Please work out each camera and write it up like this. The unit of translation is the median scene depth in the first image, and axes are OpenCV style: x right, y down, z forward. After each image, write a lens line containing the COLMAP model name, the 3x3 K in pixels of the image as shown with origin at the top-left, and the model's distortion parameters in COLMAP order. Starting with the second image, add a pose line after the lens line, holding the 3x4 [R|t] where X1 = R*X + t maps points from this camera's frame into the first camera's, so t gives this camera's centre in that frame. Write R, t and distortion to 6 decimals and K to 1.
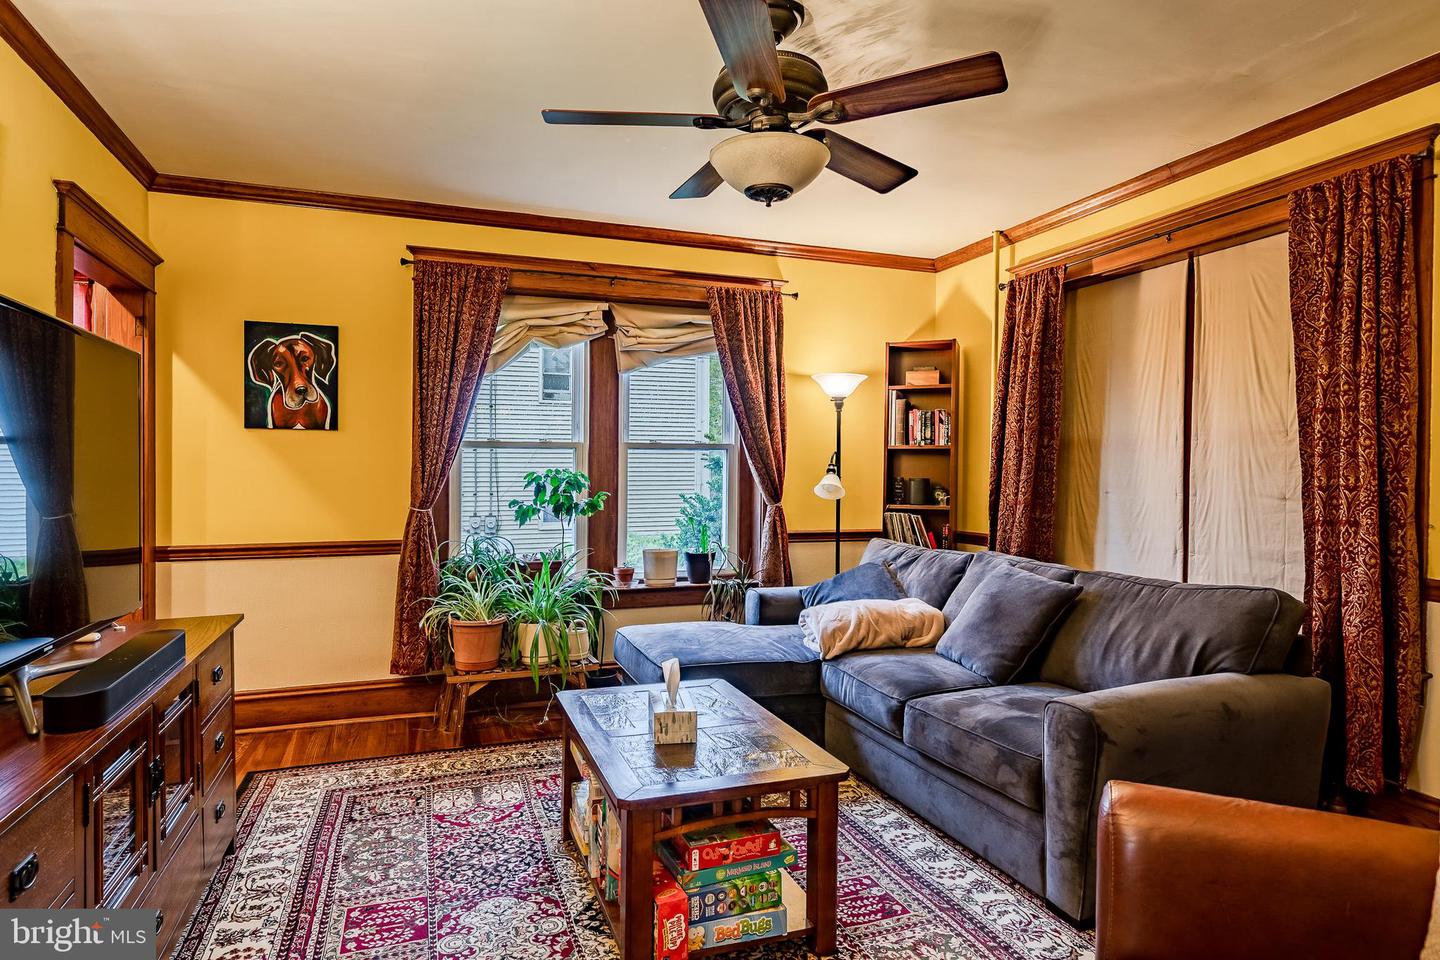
lens RADIAL K [[835.3, 0, 734.4], [0, 835.3, 468.8], [0, 0, 1]] dist [0.000476, 0.001508]
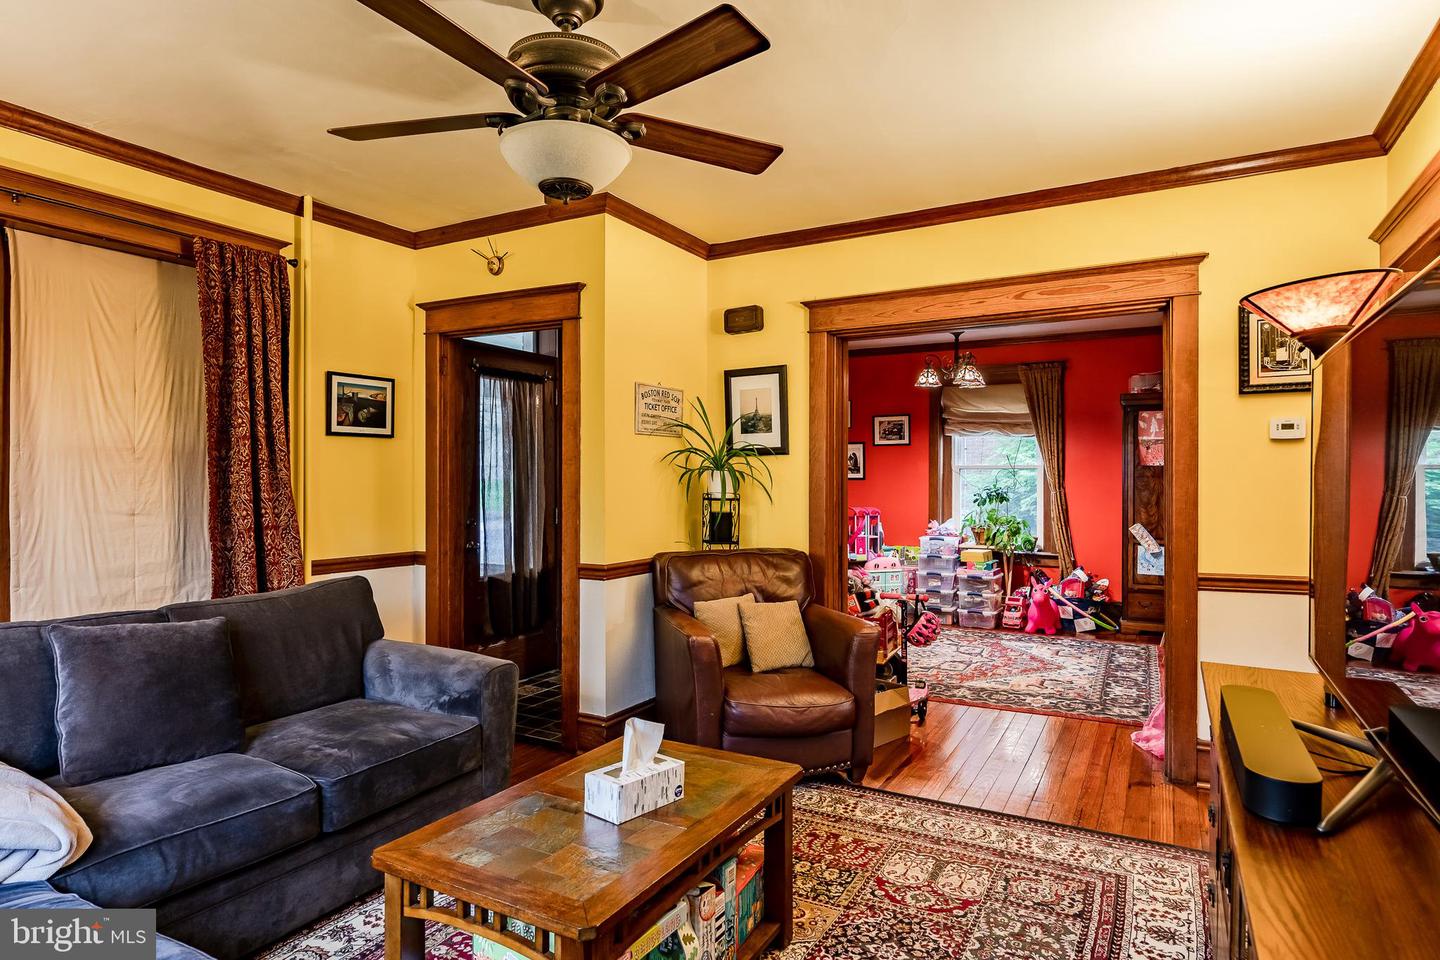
lens RADIAL K [[835.3, 0, 696.7], [0, 835.3, 487.1], [0, 0, 1]] dist [0.000476, 0.001508]
pose [[-0.641320, -0.007780, 0.767234, -0.556695], [-0.005462, 0.999970, 0.005574, -0.006802], [-0.767254, -0.000616, -0.641343, 1.098648]]
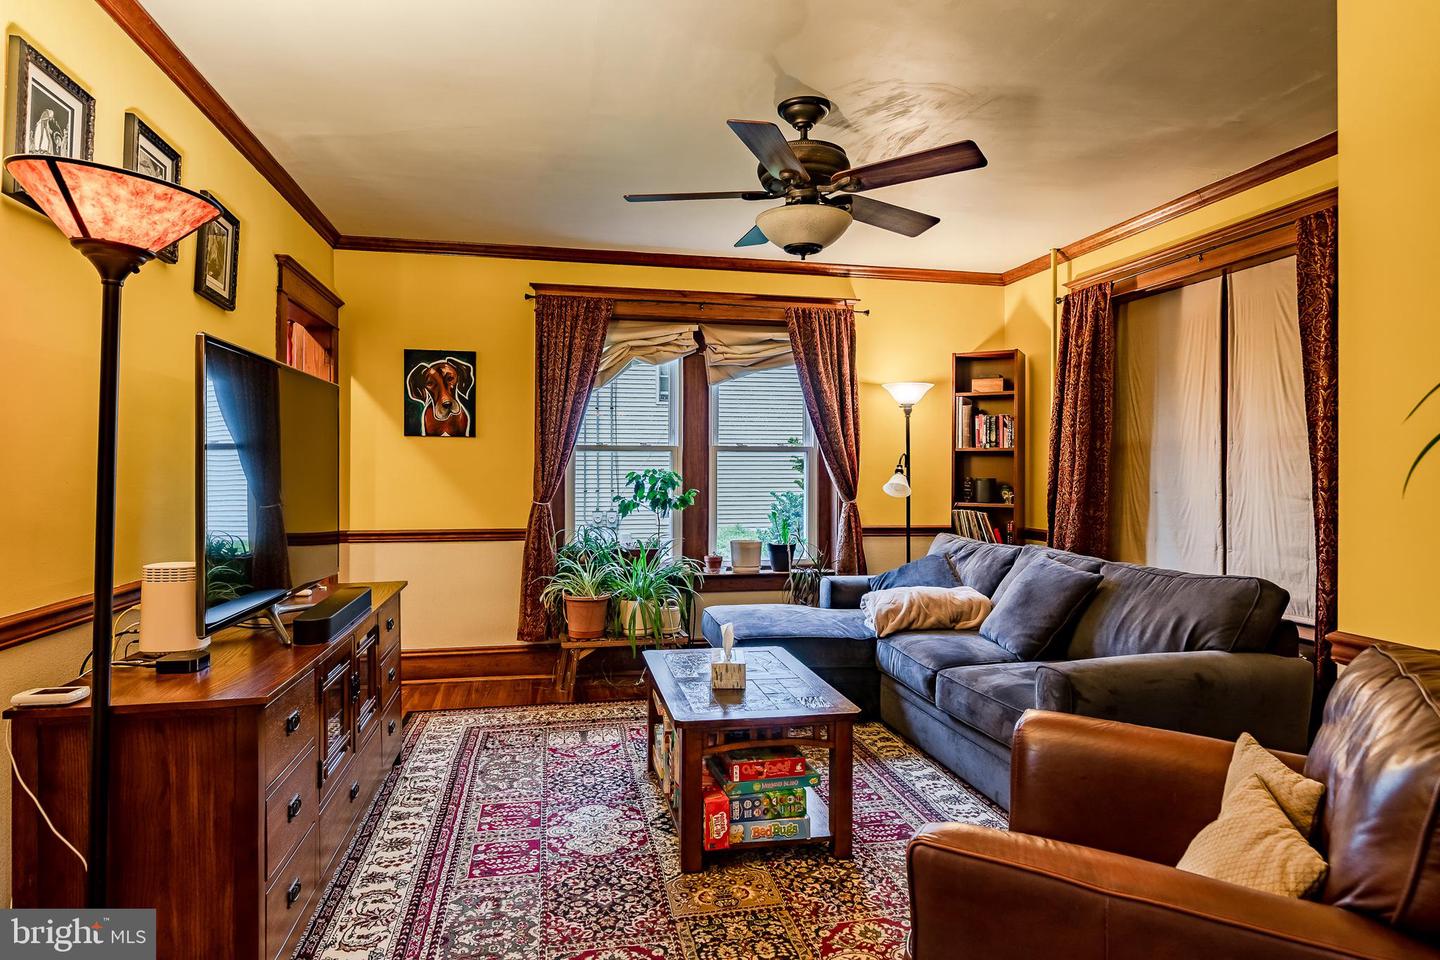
lens RADIAL K [[835.3, 0, 733.3], [0, 835.3, 471.6], [0, 0, 1]] dist [0.000476, 0.001508]
pose [[0.989622, 0.002347, -0.143678, 0.078492], [-0.001555, 0.999983, 0.005620, -0.004026], [0.143689, -0.005338, 0.989609, -0.164454]]
